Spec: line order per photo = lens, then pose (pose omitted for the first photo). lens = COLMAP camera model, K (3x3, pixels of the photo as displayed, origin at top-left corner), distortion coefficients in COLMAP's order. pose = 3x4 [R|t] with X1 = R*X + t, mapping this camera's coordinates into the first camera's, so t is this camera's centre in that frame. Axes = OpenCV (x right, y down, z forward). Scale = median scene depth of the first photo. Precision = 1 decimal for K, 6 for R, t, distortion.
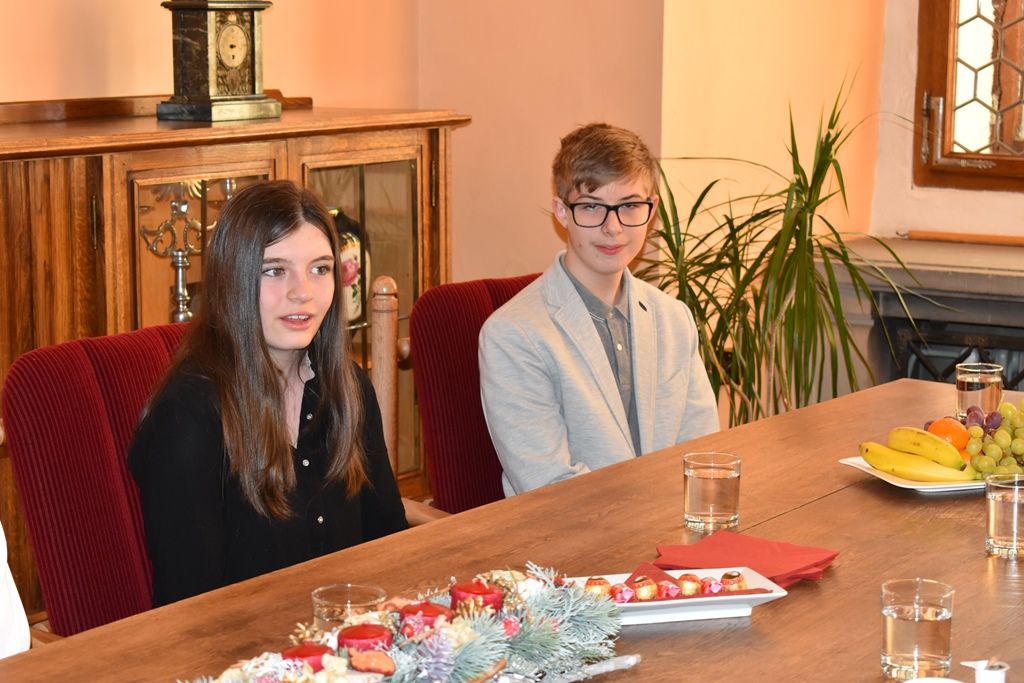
lens RADIAL K [[2354.4, 0, 516.6], [0, 2354.4, 415.3], [0, 0, 1]] dist [0.054703, 0.000000]
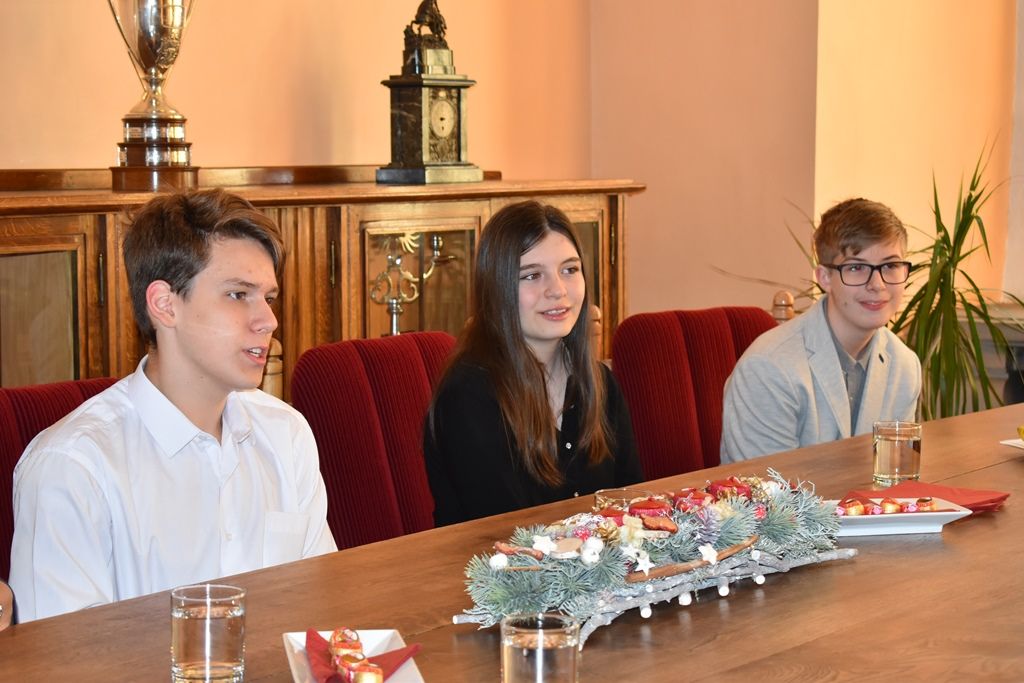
lens RADIAL K [[2354.4, 0, 543.2], [0, 2354.4, 364.2], [0, 0, 1]] dist [0.054703, 0.000000]
pose [[0.999450, -0.003411, -0.032989, -0.035228], [0.000816, 0.996926, -0.078349, 0.050811], [0.033155, 0.078279, 0.996380, -0.120634]]
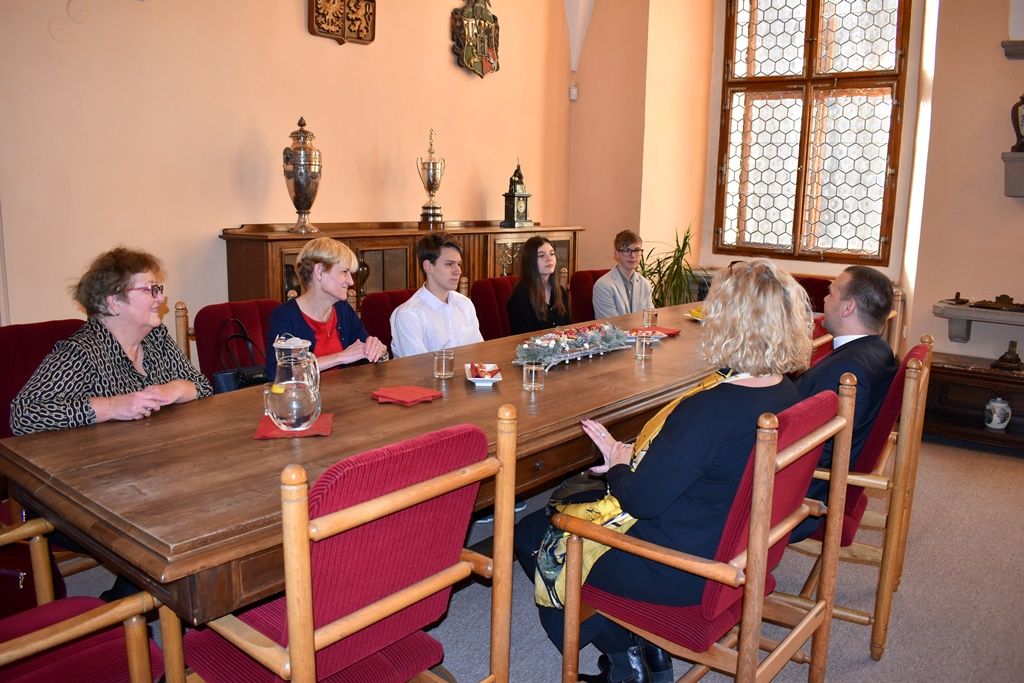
lens RADIAL K [[796.3, 0, 532.9], [0, 796.3, 366.8], [0, 0, 1]] dist [-0.088759, 0.002578]
pose [[0.997399, 0.030505, -0.065310, -0.015513], [-0.028442, 0.999074, 0.032291, 0.049277], [0.066235, -0.030350, 0.997342, -0.221663]]
